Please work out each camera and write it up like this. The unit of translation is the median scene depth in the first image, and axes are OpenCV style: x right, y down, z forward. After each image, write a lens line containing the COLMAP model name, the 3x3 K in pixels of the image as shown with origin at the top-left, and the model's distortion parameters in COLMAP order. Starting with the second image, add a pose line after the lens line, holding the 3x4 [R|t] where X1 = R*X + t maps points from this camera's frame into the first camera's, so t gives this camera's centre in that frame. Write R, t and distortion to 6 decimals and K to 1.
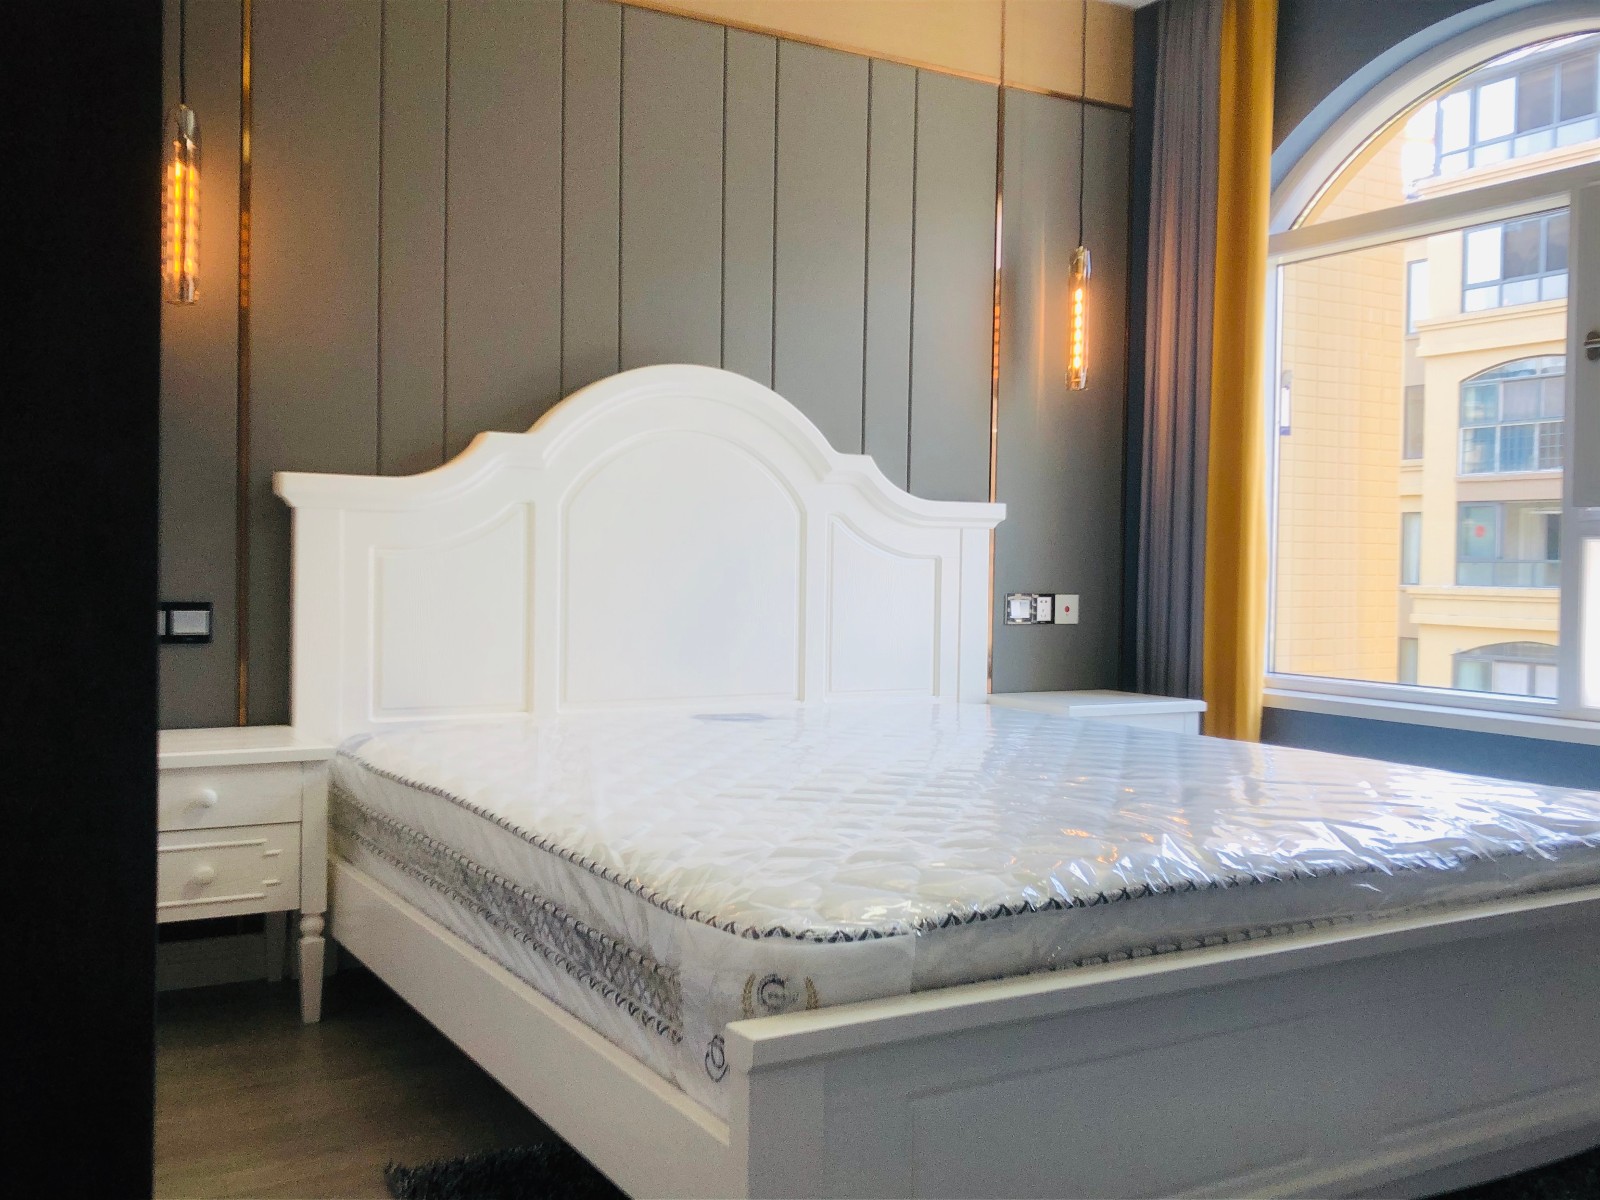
lens RADIAL K [[1582.7, 0, 800.0], [0, 1582.7, 600.0], [0, 0, 1]] dist [0.047423, -0.033232]
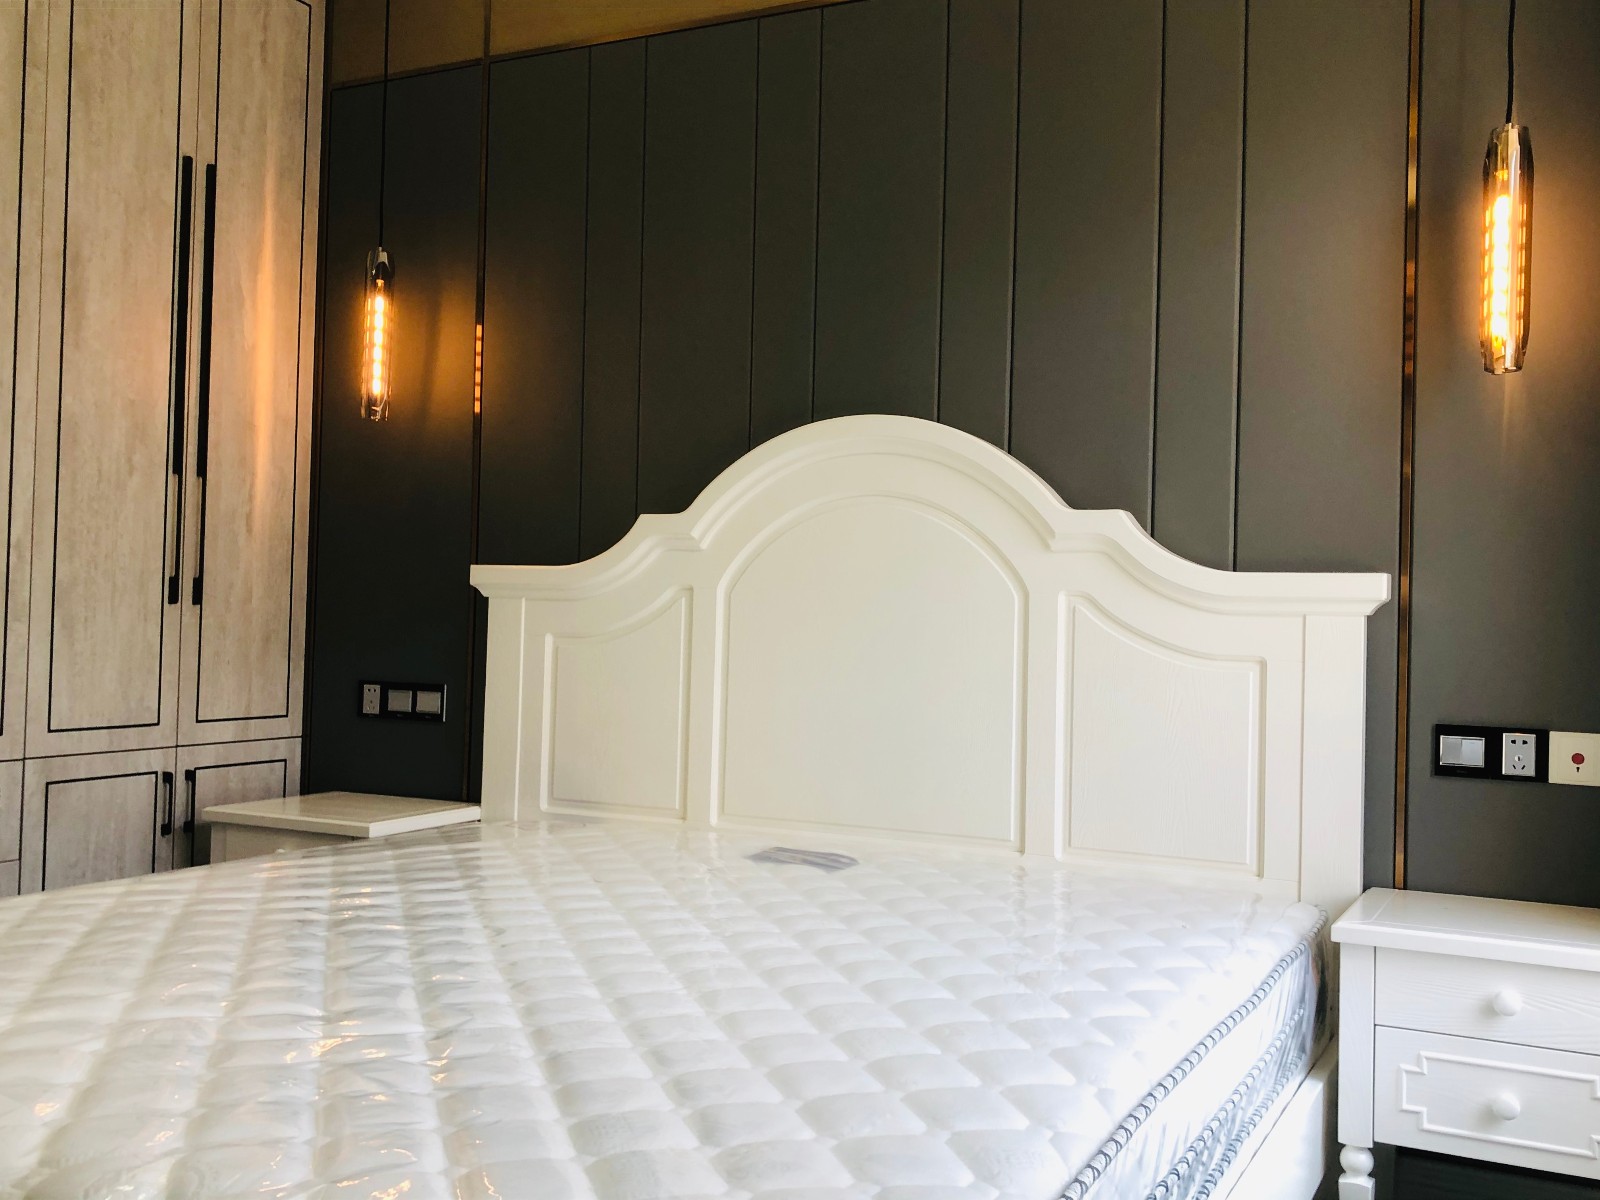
lens RADIAL K [[1582.7, 0, 800.0], [0, 1582.7, 600.0], [0, 0, 1]] dist [0.047423, -0.033232]
pose [[0.528782, -0.024407, -0.848406, 0.627343], [-0.047423, 0.997175, -0.058244, -0.005127], [0.847431, 0.071033, 0.526131, 0.578917]]
